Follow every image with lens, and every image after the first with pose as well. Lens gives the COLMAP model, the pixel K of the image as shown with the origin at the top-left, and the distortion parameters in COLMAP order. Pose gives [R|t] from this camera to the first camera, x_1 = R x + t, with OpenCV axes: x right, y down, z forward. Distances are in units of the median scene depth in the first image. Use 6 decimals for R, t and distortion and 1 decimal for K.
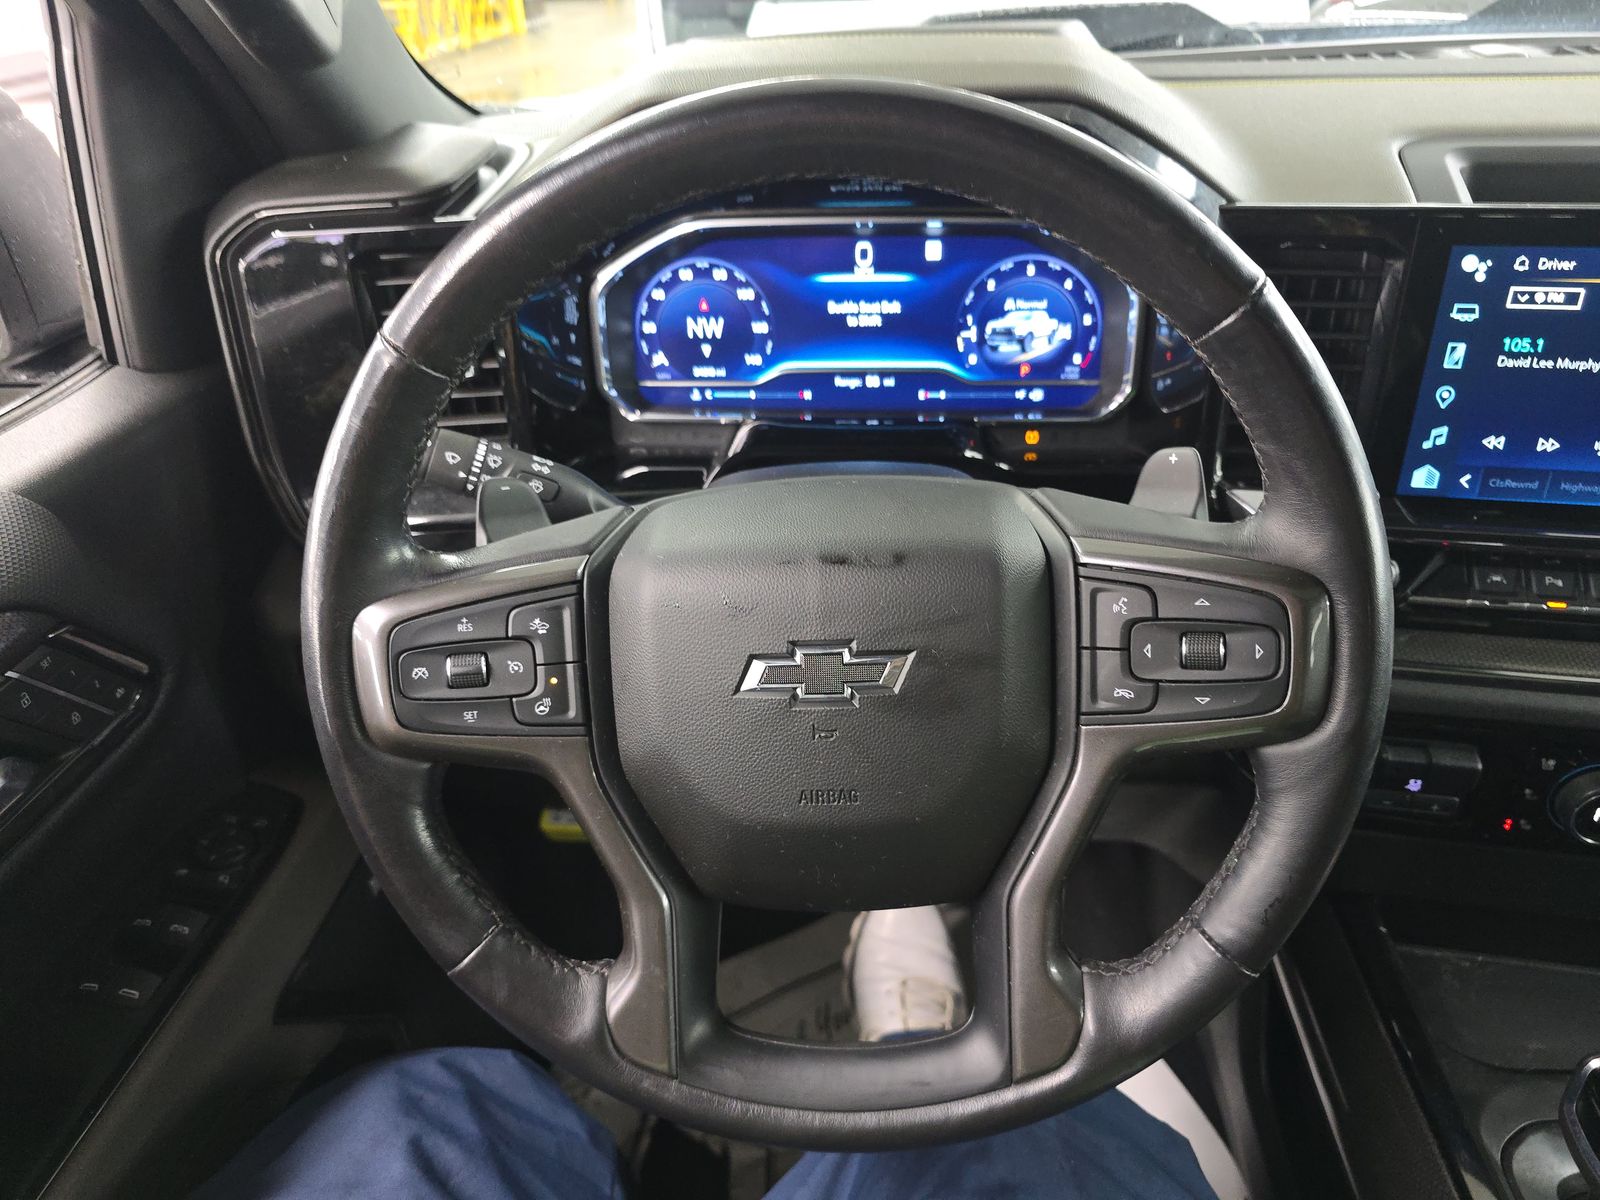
lens RADIAL K [[1069.9, 0, 797.1], [0, 1069.9, 594.9], [0, 0, 1]] dist [0.012424, 0.001250]
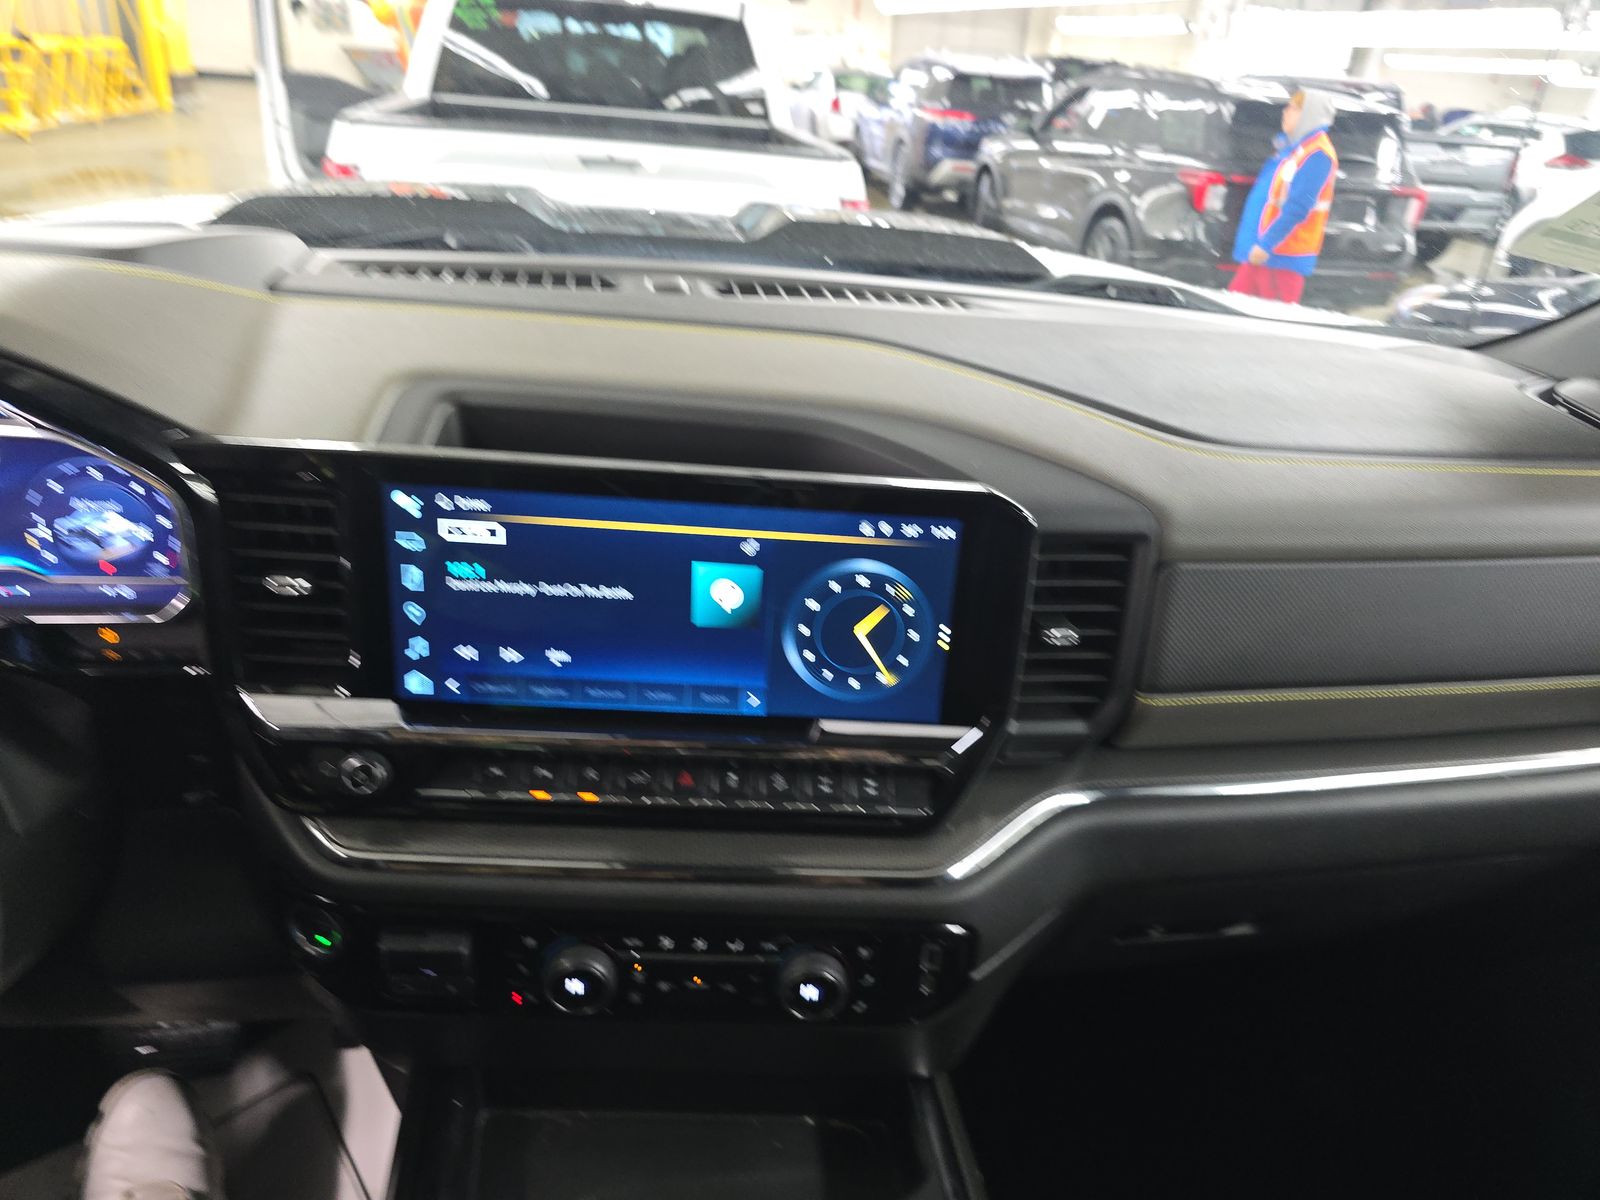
lens RADIAL K [[1069.9, 0, 800.8], [0, 1069.9, 606.7], [0, 0, 1]] dist [0.012424, 0.001250]
pose [[0.965111, -0.005283, 0.261788, 0.590047], [0.027375, 0.996353, -0.080815, -0.076980], [-0.260406, 0.085162, 0.961736, -0.136623]]
